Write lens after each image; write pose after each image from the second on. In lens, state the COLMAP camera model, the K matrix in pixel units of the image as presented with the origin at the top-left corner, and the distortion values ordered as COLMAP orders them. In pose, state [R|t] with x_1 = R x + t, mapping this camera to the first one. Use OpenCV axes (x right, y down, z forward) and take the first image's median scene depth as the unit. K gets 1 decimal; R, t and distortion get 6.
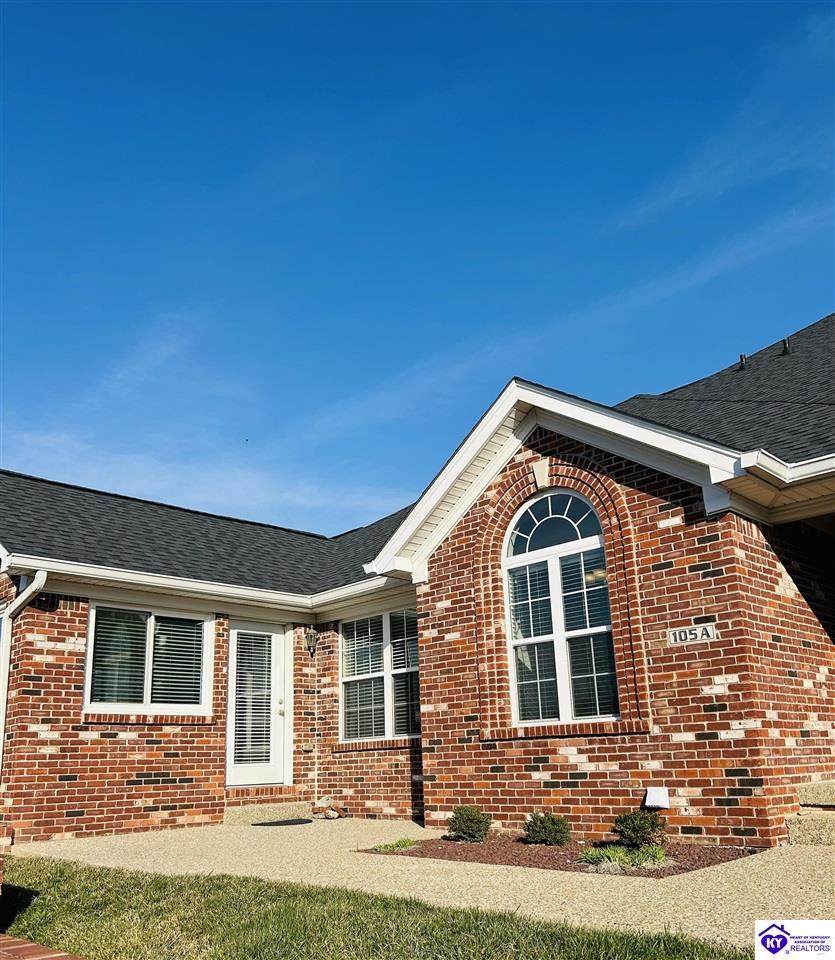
lens RADIAL K [[828.2, 0, 418.9], [0, 828.2, 553.3], [0, 0, 1]] dist [0.086754, -0.178741]
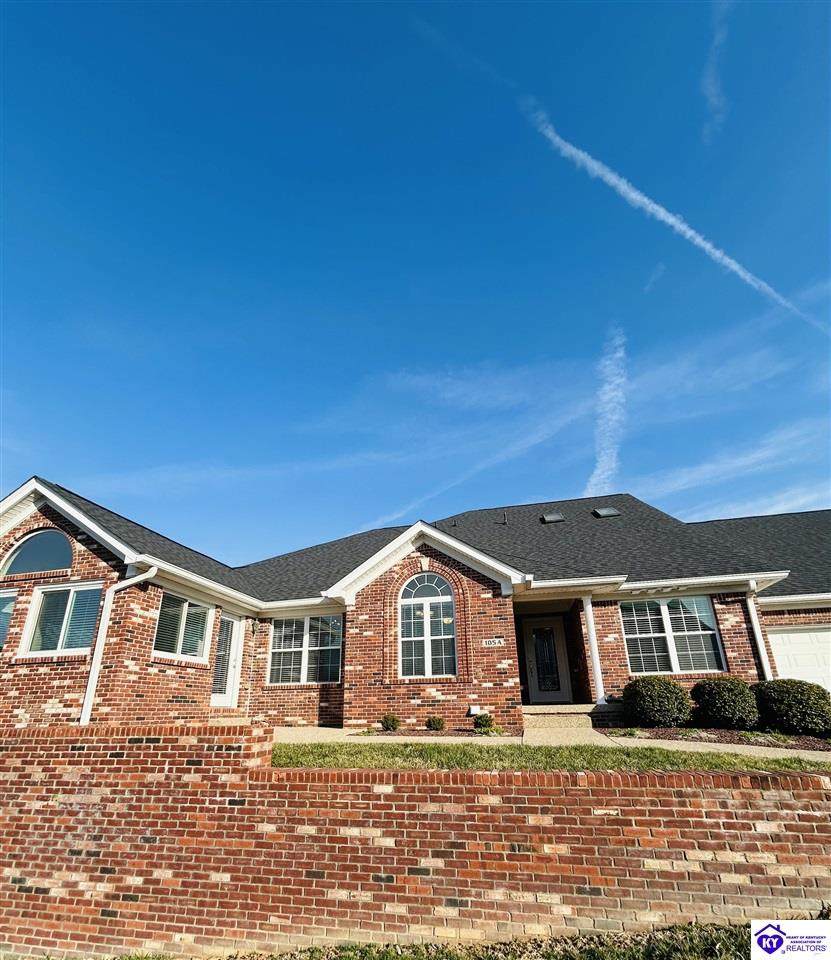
lens RADIAL K [[450.8, 0, 414.4], [0, 450.8, 554.7], [0, 0, 1]] dist [-0.001343, -0.000185]
pose [[0.850482, 0.190635, 0.490243, -0.447238], [-0.142480, 0.980663, -0.134162, 0.042952], [-0.506339, 0.044253, 0.861198, -0.027808]]
